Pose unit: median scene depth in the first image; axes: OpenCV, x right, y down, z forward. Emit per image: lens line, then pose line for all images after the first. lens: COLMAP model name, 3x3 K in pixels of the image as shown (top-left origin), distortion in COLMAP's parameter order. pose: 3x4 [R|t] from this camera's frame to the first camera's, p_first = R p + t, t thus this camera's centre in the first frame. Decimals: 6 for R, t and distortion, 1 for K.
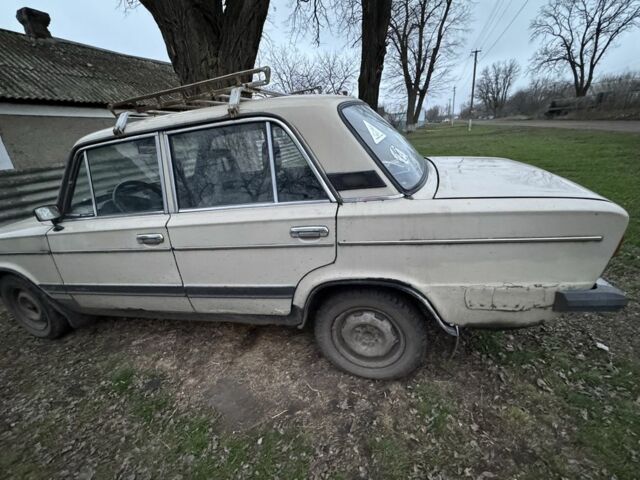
lens RADIAL K [[310.1, 0, 320.0], [0, 310.1, 240.0], [0, 0, 1]] dist [-0.002757, -0.000361]
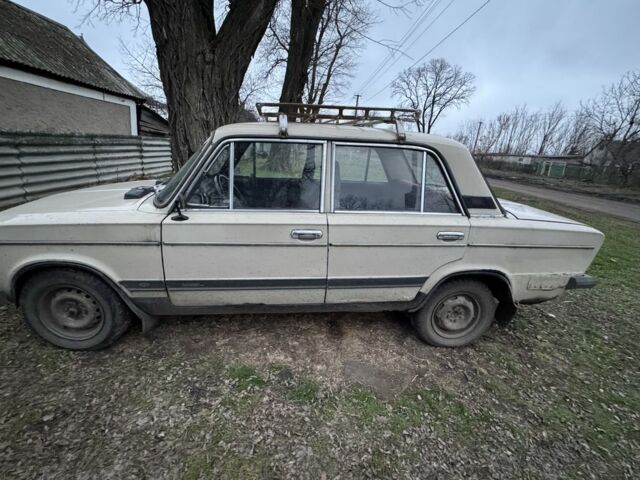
lens RADIAL K [[310.1, 0, 320.0], [0, 310.1, 240.0], [0, 0, 1]] dist [-0.002757, -0.000361]
pose [[0.909603, 0.051106, 0.412324, -0.908646], [-0.033487, 0.998195, -0.049849, 0.064804], [-0.414128, 0.031535, 0.909672, -0.008767]]
